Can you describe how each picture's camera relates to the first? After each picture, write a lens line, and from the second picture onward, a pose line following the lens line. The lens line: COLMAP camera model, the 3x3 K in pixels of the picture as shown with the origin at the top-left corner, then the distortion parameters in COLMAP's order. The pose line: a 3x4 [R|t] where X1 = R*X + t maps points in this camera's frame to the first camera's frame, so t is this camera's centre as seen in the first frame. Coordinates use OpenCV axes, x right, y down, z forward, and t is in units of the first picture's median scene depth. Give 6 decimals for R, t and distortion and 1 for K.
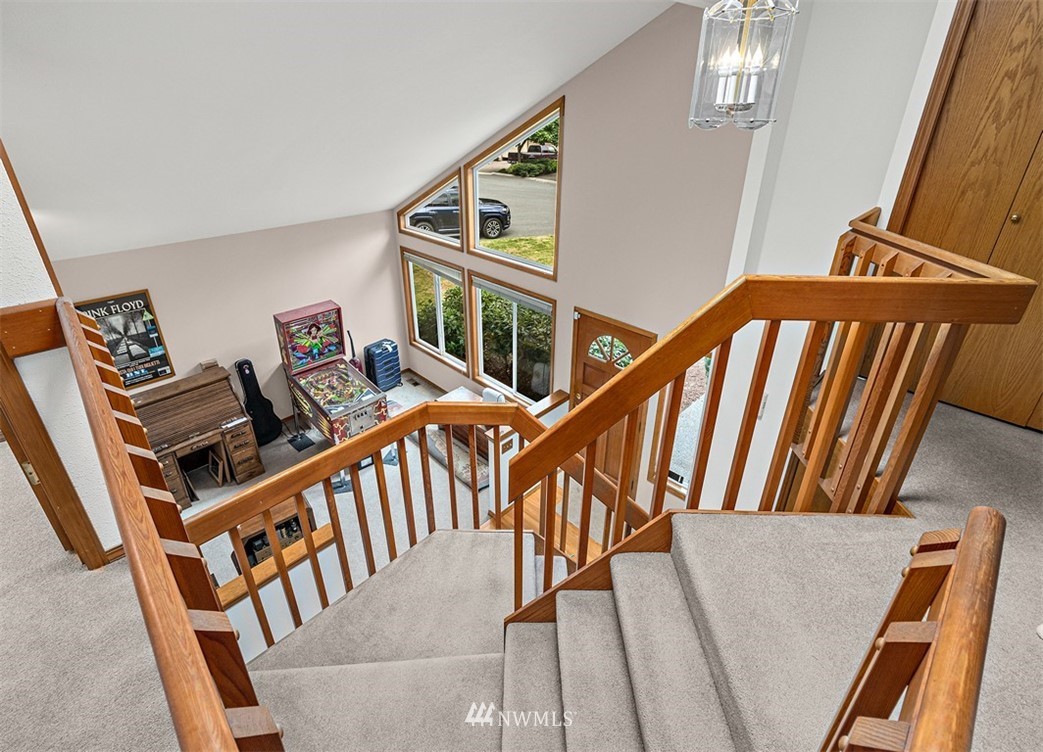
lens RADIAL K [[476.1, 0, 506.0], [0, 476.1, 329.4], [0, 0, 1]] dist [-0.000194, -0.000013]
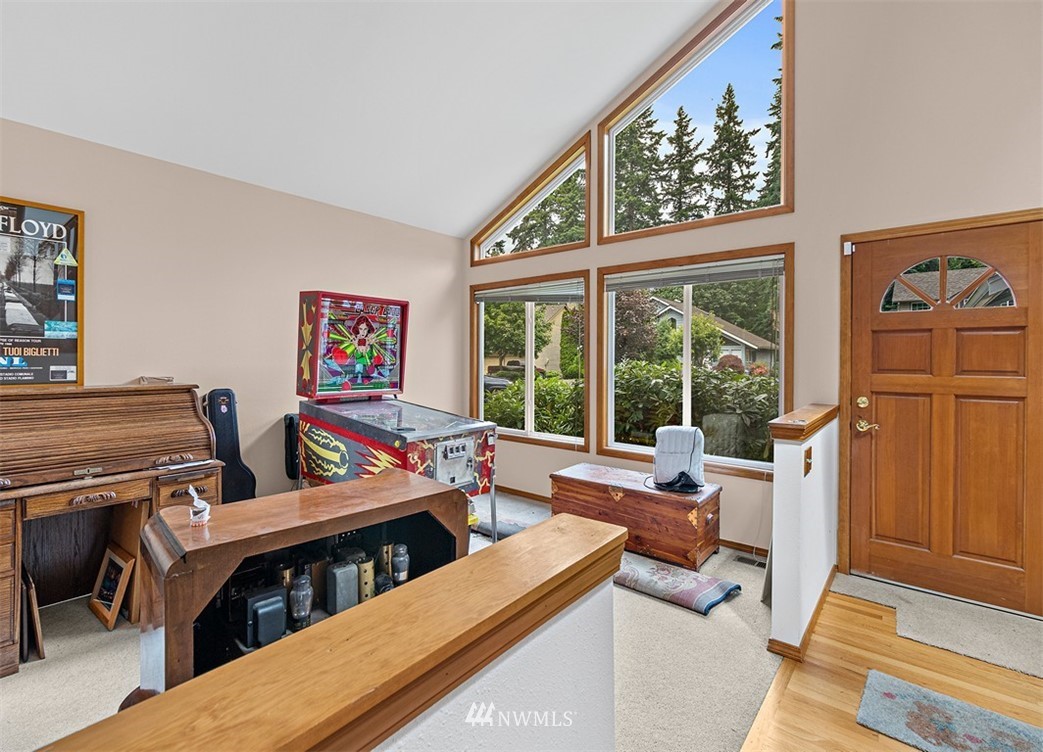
lens RADIAL K [[478.7, 0, 519.2], [0, 478.7, 356.9], [0, 0, 1]] dist [-0.000671, 0.000052]
pose [[0.995502, 0.012408, 0.093926, -0.279664], [0.026344, 0.916038, -0.400224, 0.286750], [-0.091006, 0.400899, 0.911591, 0.480750]]
